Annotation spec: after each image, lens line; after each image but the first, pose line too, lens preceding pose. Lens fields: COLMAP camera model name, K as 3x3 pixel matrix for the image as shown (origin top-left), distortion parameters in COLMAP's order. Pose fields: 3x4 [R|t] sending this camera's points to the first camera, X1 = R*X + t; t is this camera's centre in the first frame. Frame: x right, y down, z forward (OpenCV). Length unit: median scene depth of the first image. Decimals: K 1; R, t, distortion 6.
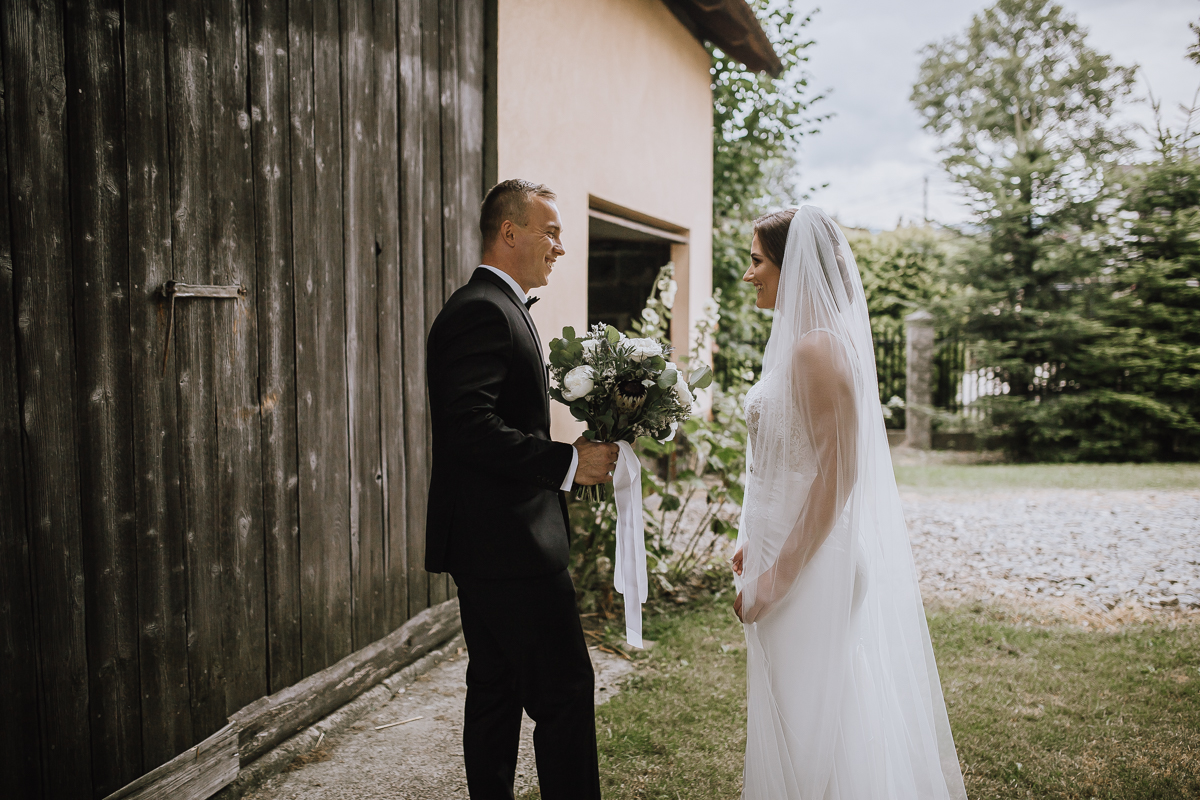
lens RADIAL K [[1138.1, 0, 591.5], [0, 1138.1, 399.1], [0, 0, 1]] dist [-0.069765, 0.104907]
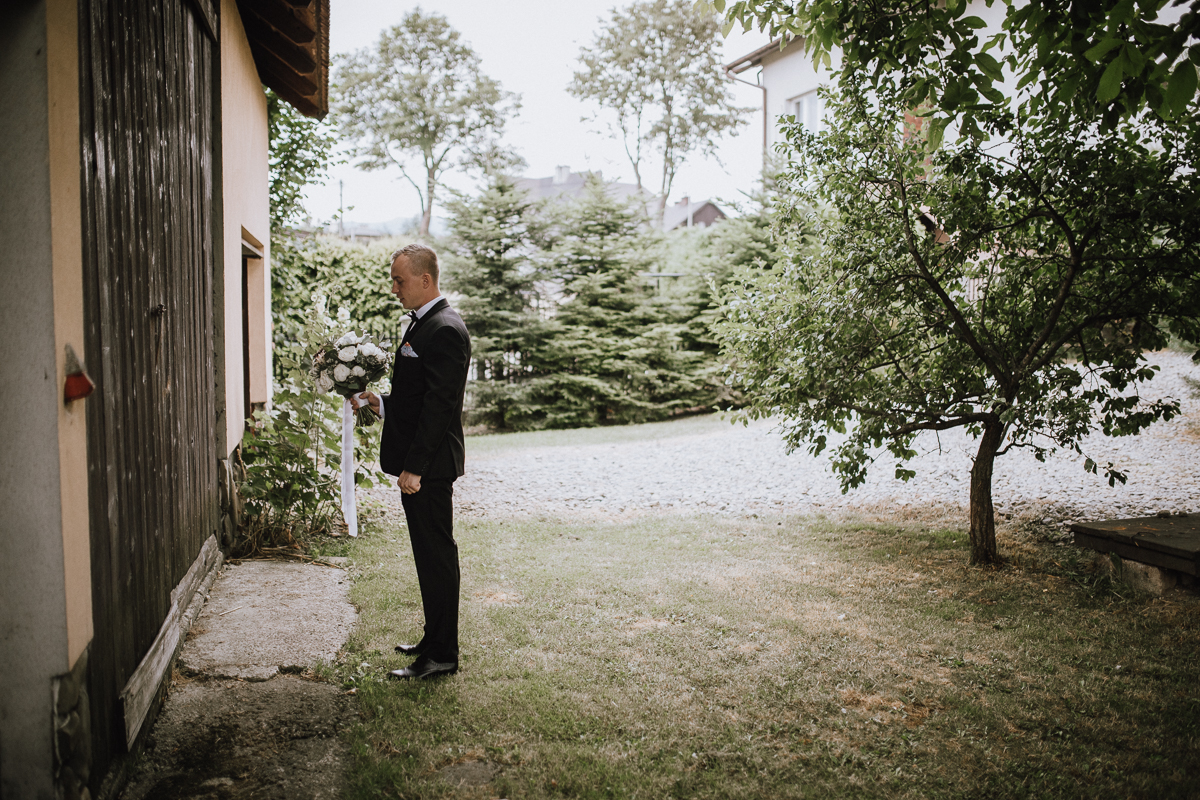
lens RADIAL K [[1138.1, 0, 591.5], [0, 1138.1, 399.1], [0, 0, 1]] dist [-0.069765, 0.104907]
pose [[0.870761, -0.037265, 0.490293, -0.163010], [0.036082, 0.999278, 0.011867, 0.007509], [-0.490381, 0.007357, 0.871477, -0.161432]]
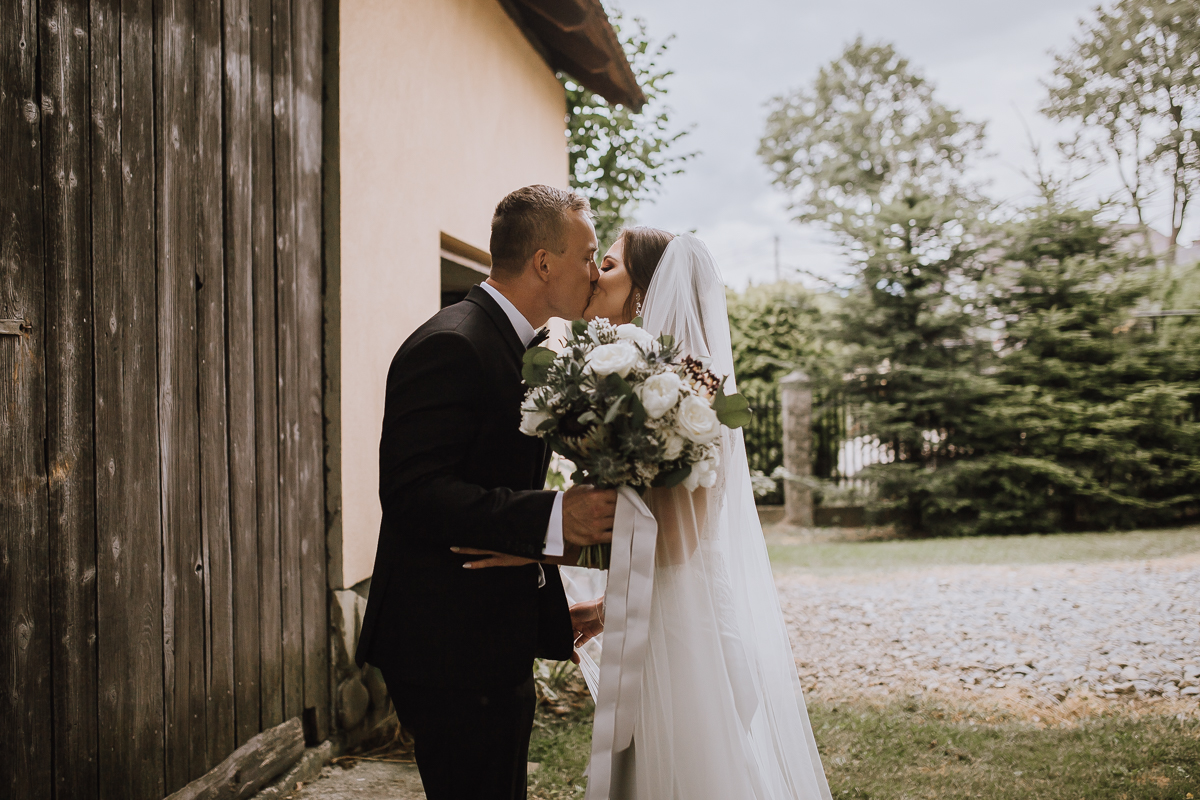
lens RADIAL K [[1254.0, 0, 539.6], [0, 1254.0, 364.2], [0, 0, 1]] dist [-0.054693, 0.056161]
pose [[0.995046, -0.012781, 0.098588, -0.013090], [0.022036, 0.995388, -0.093363, 0.005259], [-0.096940, 0.095073, 0.990739, 0.037651]]
